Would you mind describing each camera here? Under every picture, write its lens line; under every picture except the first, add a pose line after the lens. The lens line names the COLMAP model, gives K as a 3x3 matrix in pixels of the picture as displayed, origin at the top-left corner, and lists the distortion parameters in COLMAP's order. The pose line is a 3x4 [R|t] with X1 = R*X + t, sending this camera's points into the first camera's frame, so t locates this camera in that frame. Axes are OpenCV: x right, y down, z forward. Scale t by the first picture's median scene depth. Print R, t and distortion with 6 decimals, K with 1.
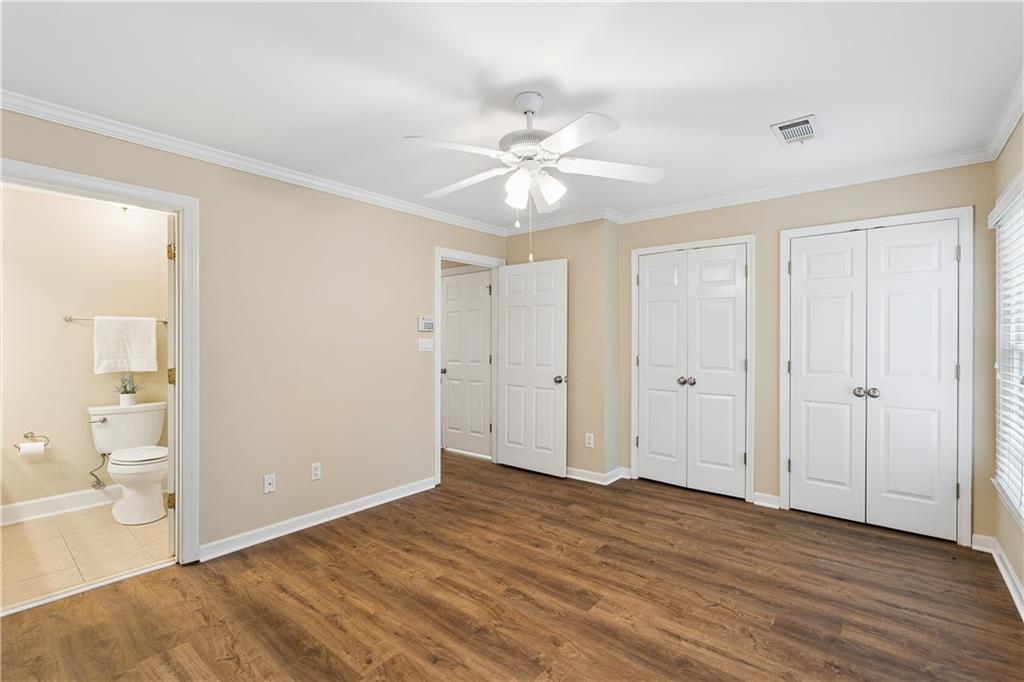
lens RADIAL K [[465.8, 0, 509.7], [0, 465.8, 345.5], [0, 0, 1]] dist [0.000744, 0.000354]
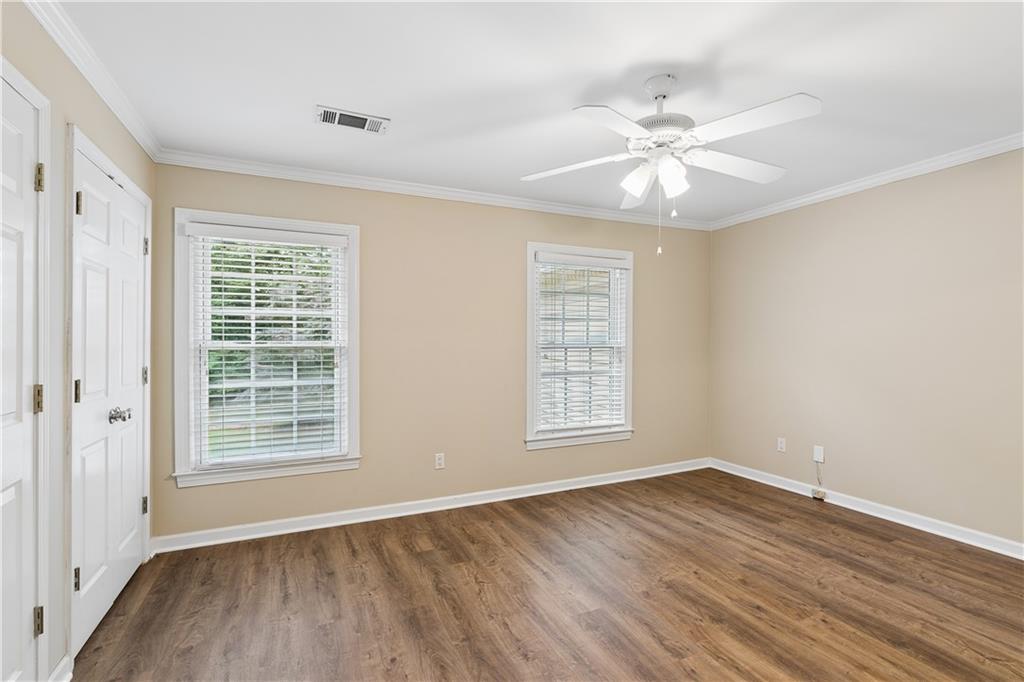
lens RADIAL K [[465.8, 0, 509.7], [0, 465.8, 345.5], [0, 0, 1]] dist [0.000744, 0.000354]
pose [[-0.900174, -0.002257, 0.435524, -0.063633], [0.006161, 0.999821, 0.017916, -0.007012], [-0.435487, 0.018811, -0.899999, 1.396913]]
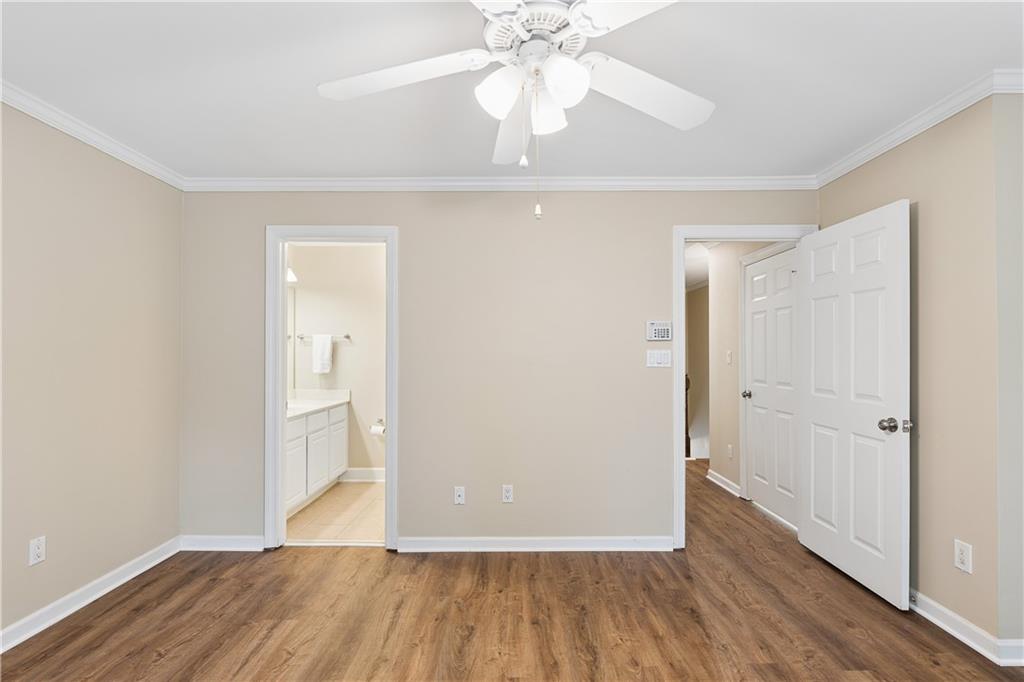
lens RADIAL K [[477.8, 0, 511.4], [0, 477.8, 351.3], [0, 0, 1]] dist [-0.002161, 0.000533]
pose [[0.640233, -0.001256, -0.768180, 0.336955], [-0.007407, 0.999942, -0.007808, -0.006209], [0.768145, 0.010689, 0.640186, 0.413015]]
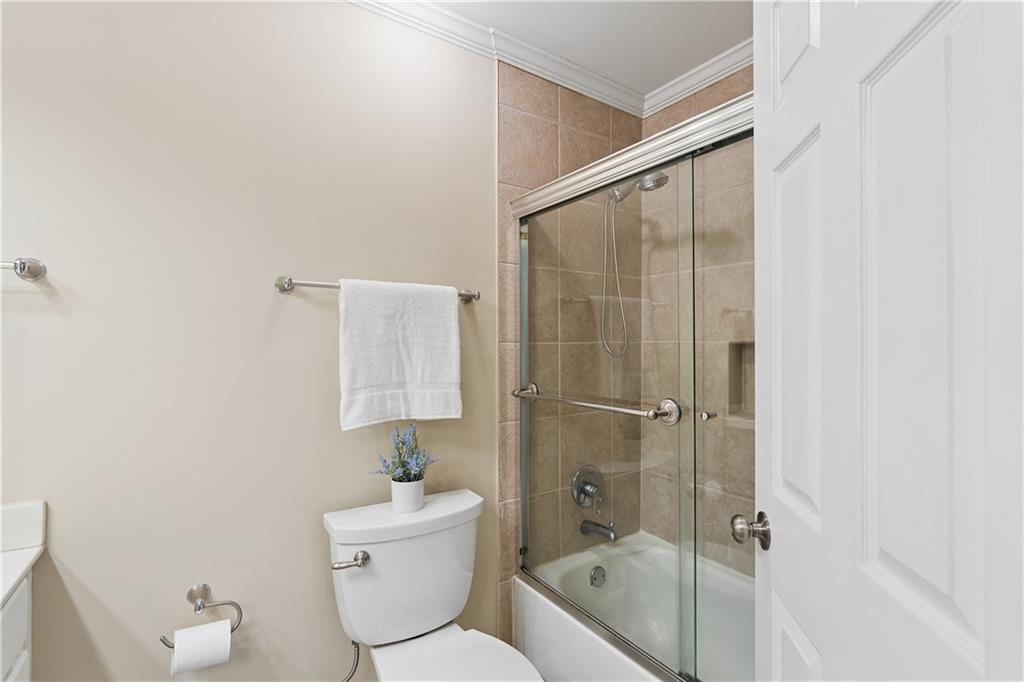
lens RADIAL K [[477.8, 0, 511.4], [0, 477.8, 351.3], [0, 0, 1]] dist [-0.002161, 0.000533]
pose [[0.958536, 0.001899, -0.284966, -0.730664], [-0.002743, 0.999993, -0.002564, -0.002643], [0.284959, 0.003240, 0.958534, 0.753099]]
